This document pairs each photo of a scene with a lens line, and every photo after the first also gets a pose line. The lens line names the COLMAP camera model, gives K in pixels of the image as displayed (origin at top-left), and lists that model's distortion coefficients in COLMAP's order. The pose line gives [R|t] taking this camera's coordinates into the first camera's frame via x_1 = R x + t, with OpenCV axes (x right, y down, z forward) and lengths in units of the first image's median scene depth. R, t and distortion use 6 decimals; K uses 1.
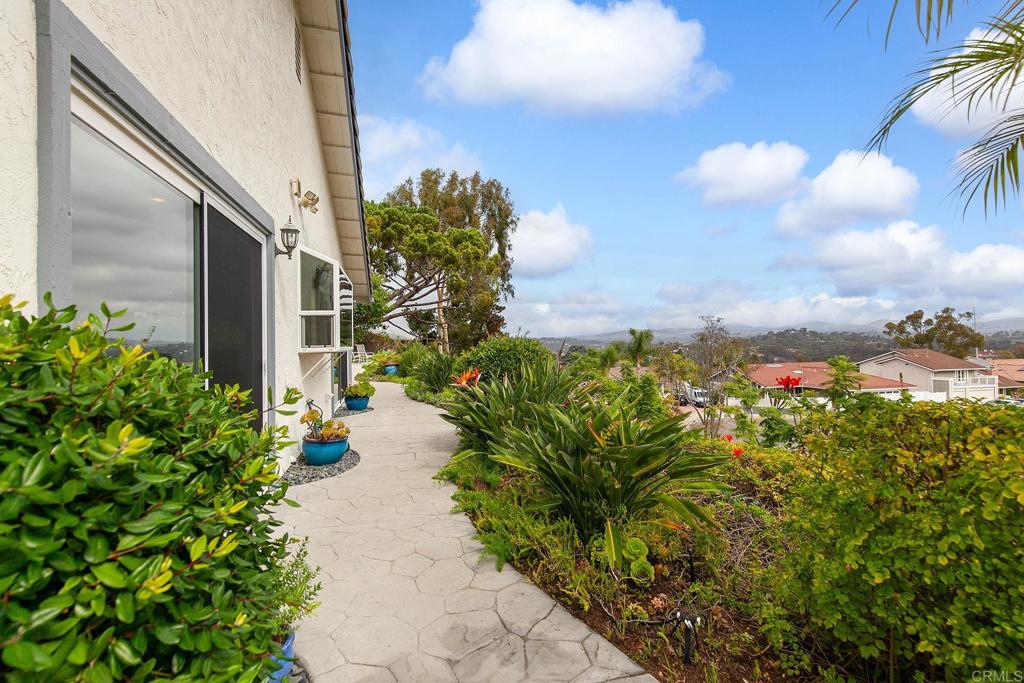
lens RADIAL K [[463.7, 0, 512.0], [0, 463.7, 341.5], [0, 0, 1]] dist [0.000686, 0.000047]
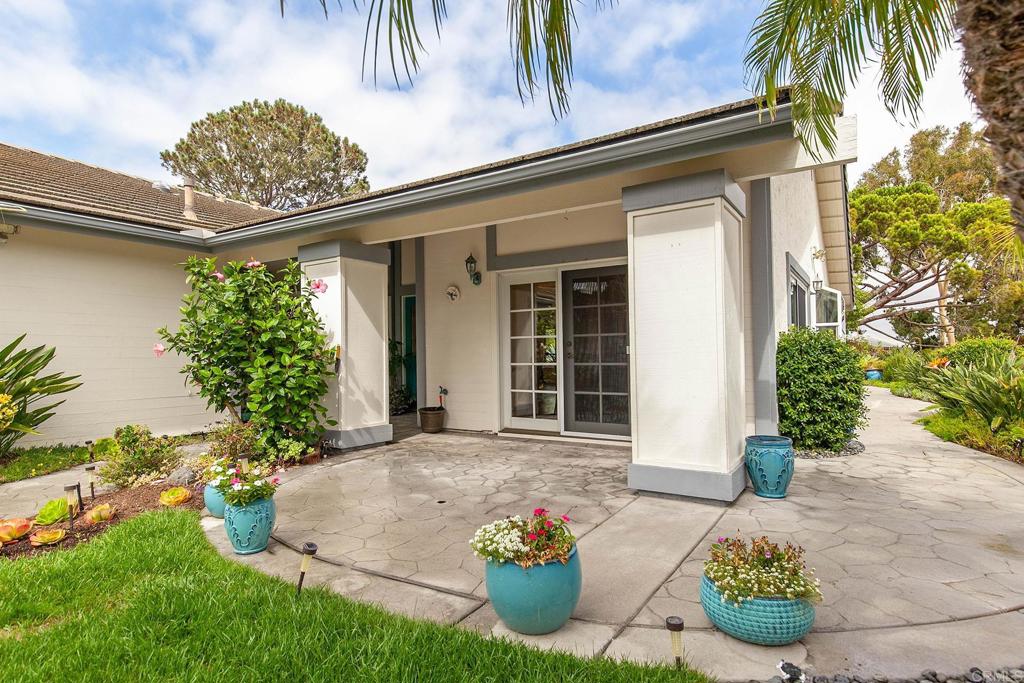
lens RADIAL K [[550.1, 0, 512.0], [0, 550.1, 341.5], [0, 0, 1]] dist [0.001938, 0.000622]
pose [[0.677859, -0.009514, -0.735130, 0.039514], [-0.003422, 0.999865, -0.016096, 0.005234], [0.735184, 0.013427, 0.677735, -0.176155]]
